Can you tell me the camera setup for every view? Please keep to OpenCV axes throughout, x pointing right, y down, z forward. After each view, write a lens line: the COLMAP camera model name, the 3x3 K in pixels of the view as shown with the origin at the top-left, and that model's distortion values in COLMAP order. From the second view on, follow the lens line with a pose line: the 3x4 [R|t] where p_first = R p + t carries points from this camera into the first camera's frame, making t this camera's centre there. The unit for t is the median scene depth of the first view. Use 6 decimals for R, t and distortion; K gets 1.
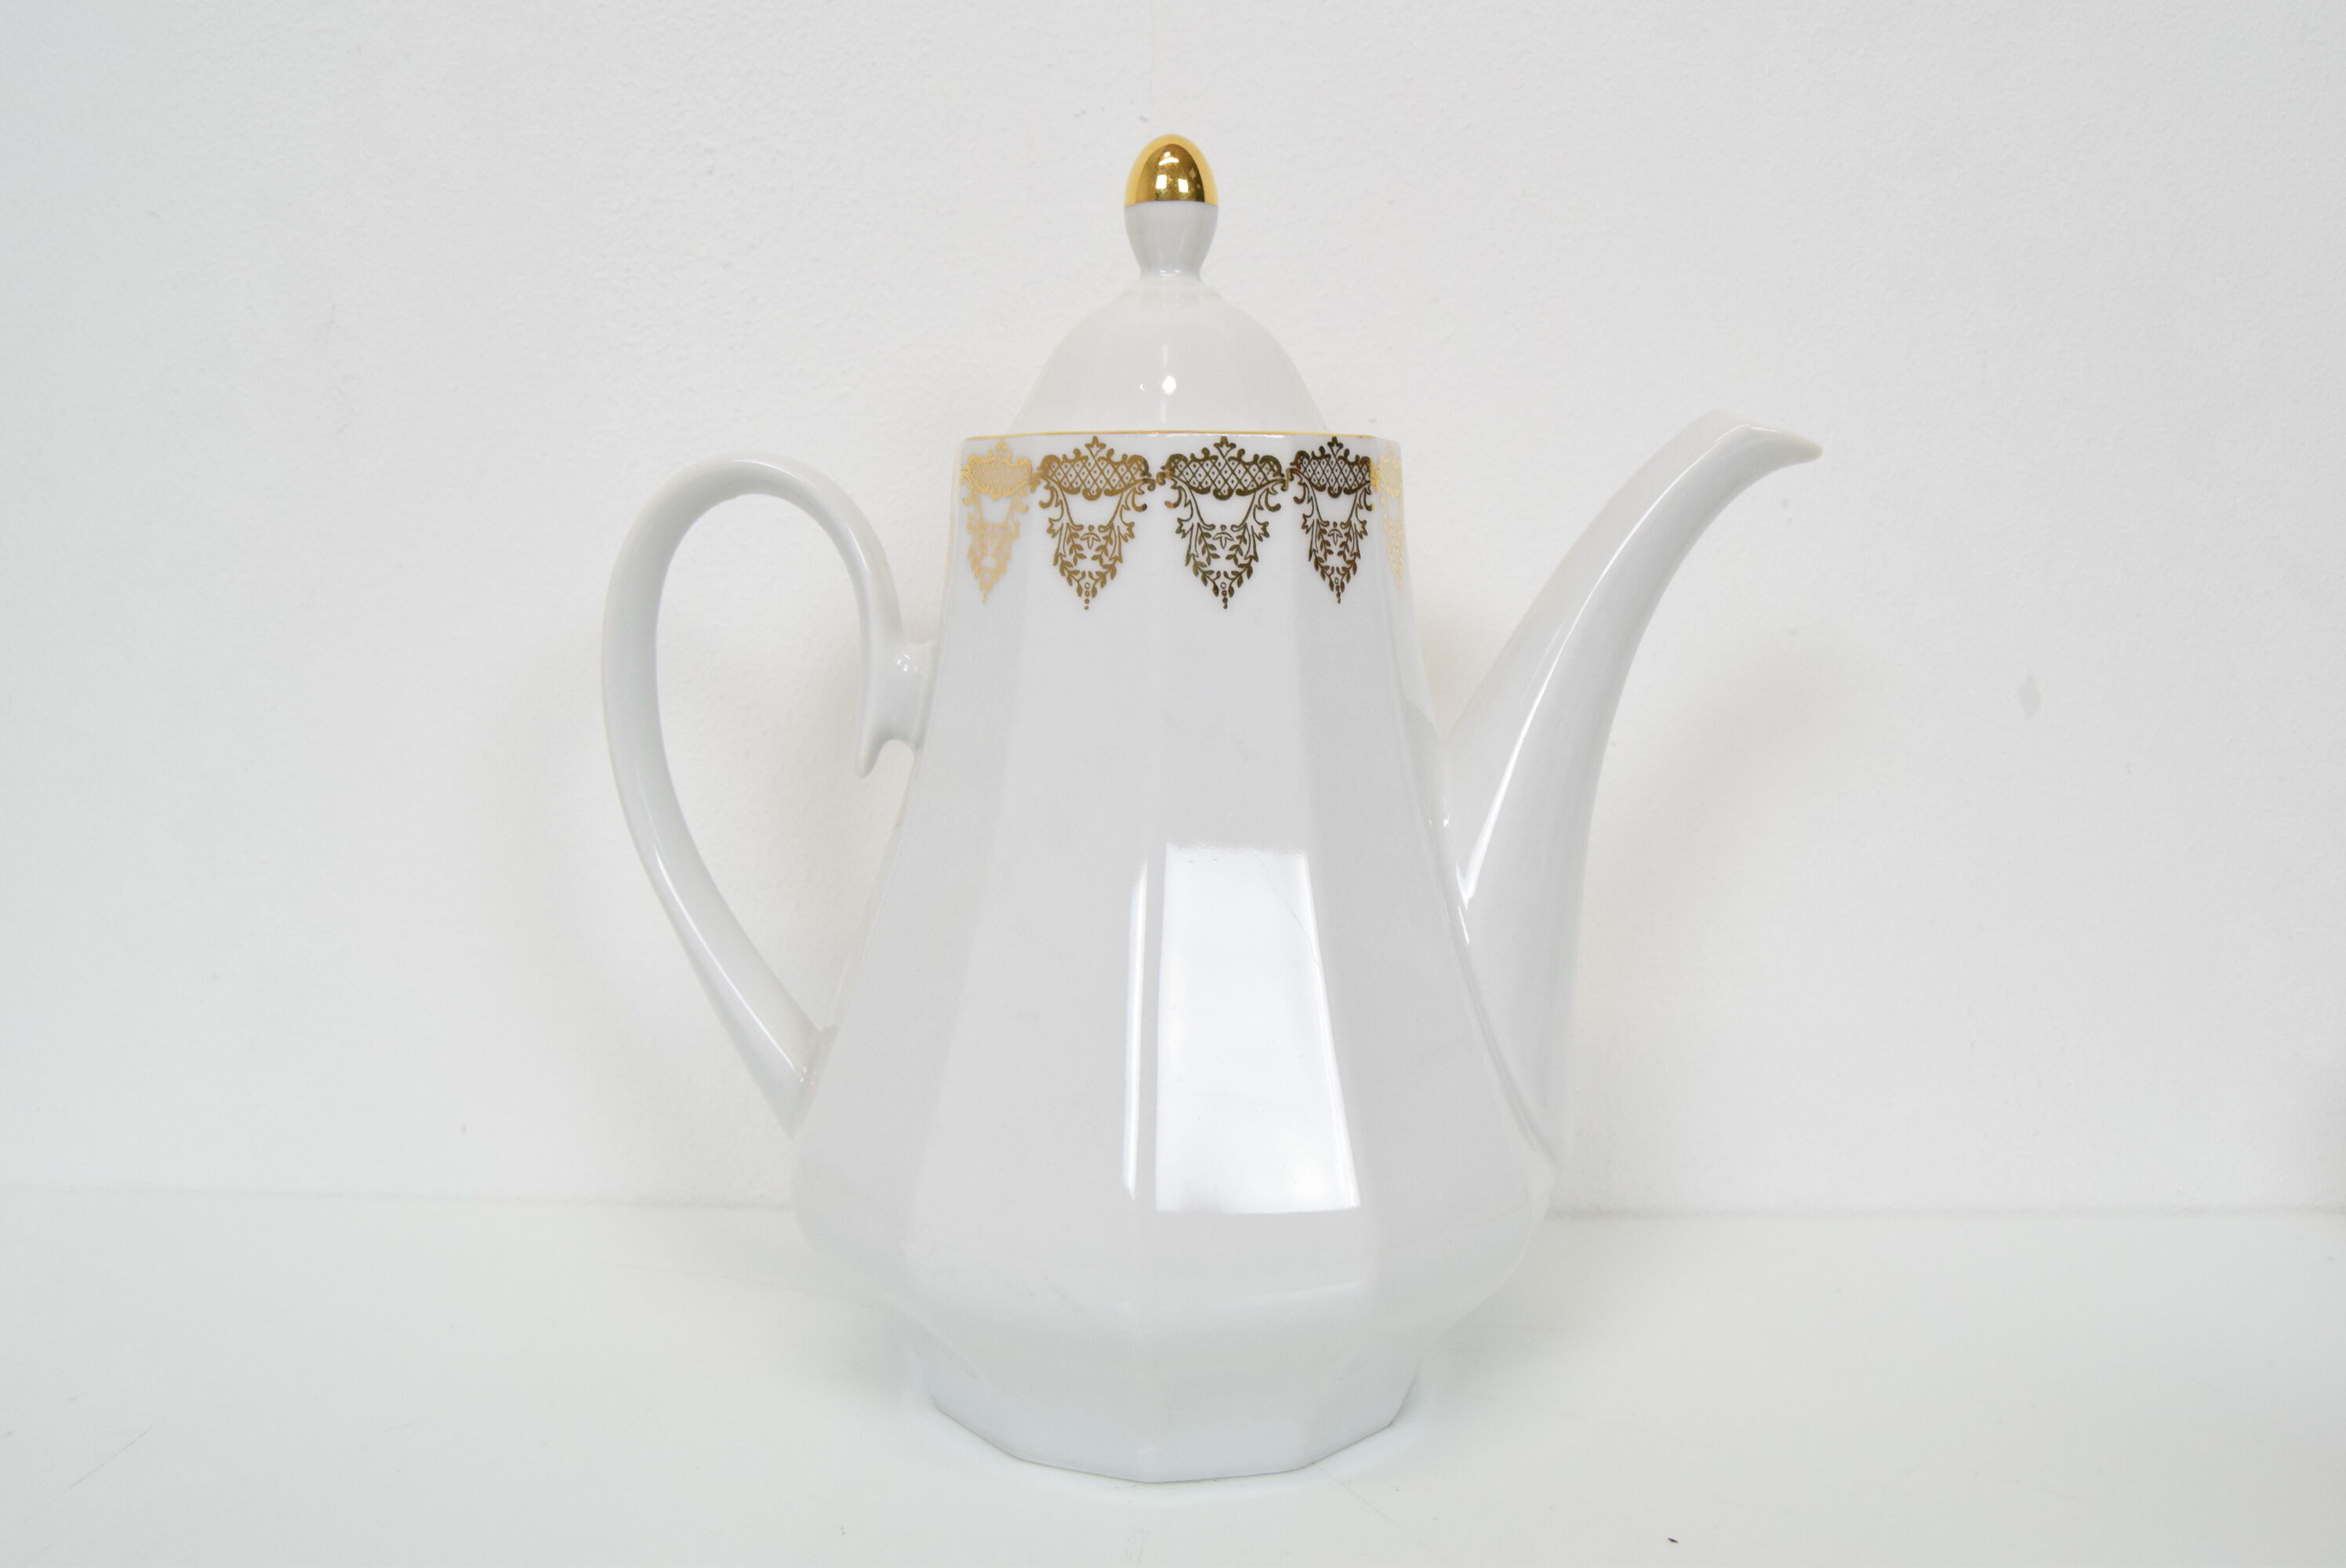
lens RADIAL K [[1842.9, 0, 1173.0], [0, 1842.9, 784.0], [0, 0, 1]] dist [-0.065585, -0.002064]
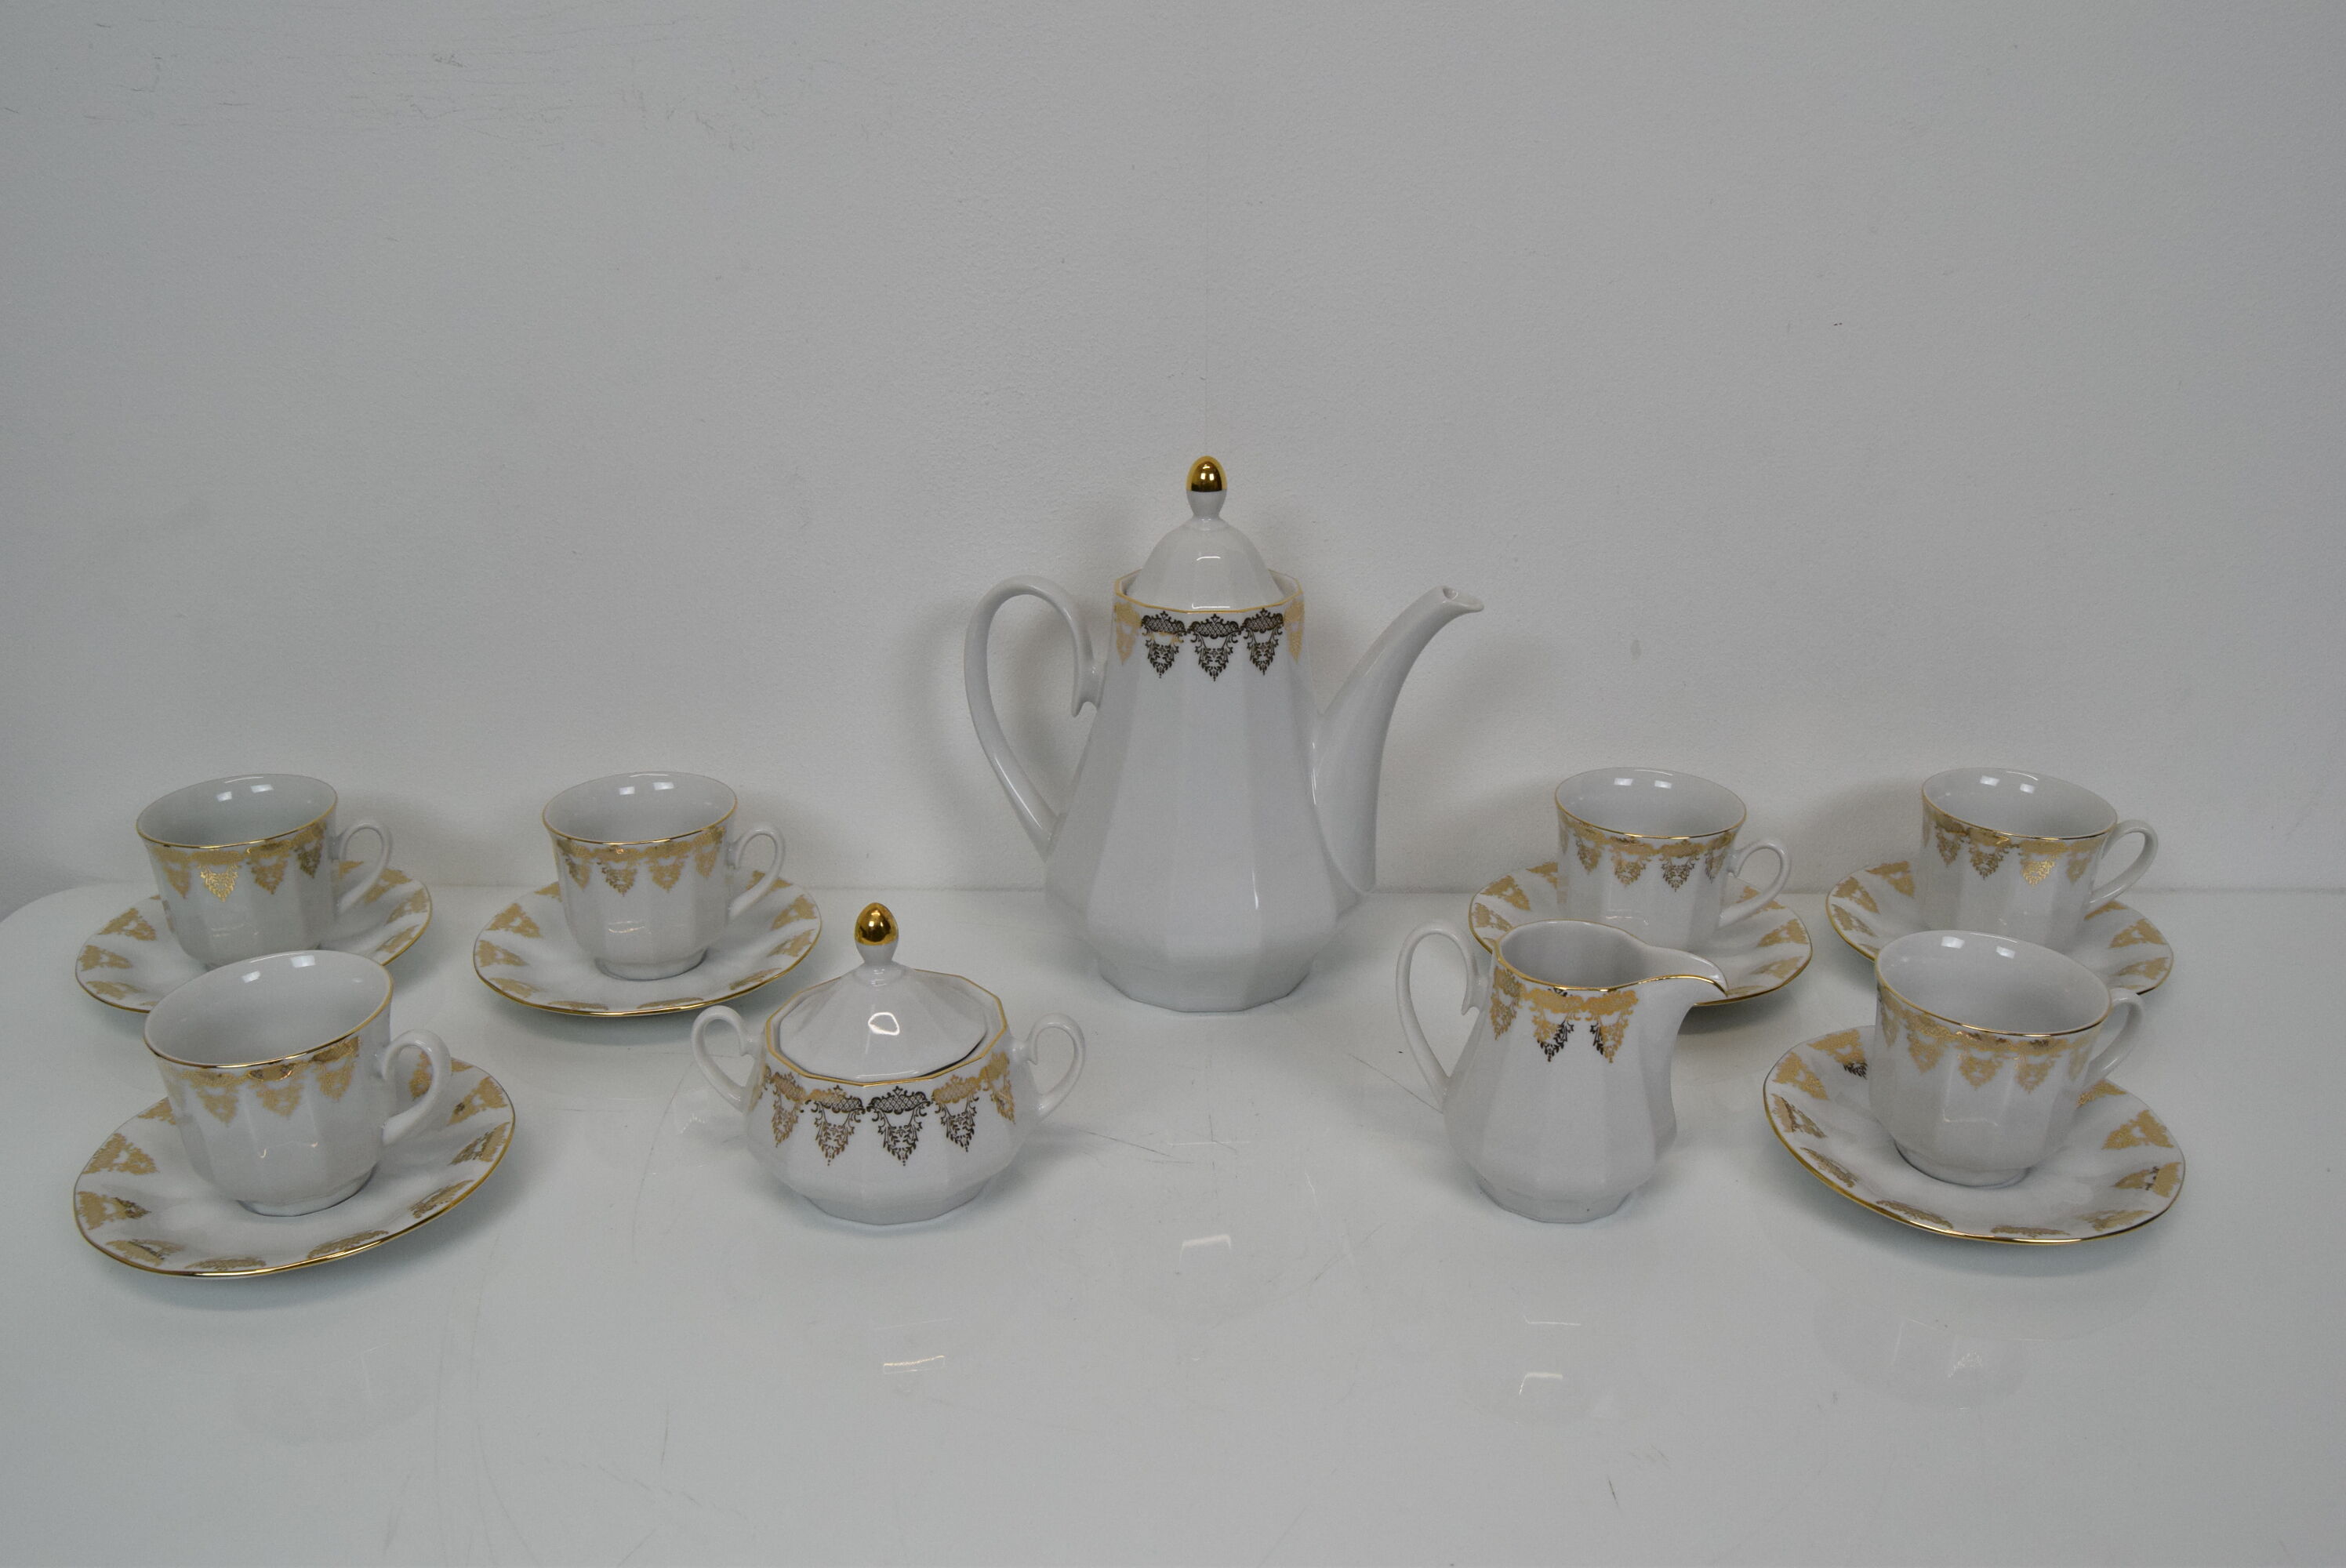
lens RADIAL K [[1838.9, 0, 1173.0], [0, 1838.9, 784.0], [0, 0, 1]] dist [-0.084002, 0.000369]
pose [[0.989431, 0.050870, -0.135786, 0.314768], [-0.016810, 0.970370, 0.241039, -0.553634], [0.144024, -0.236209, 0.960969, -1.421605]]
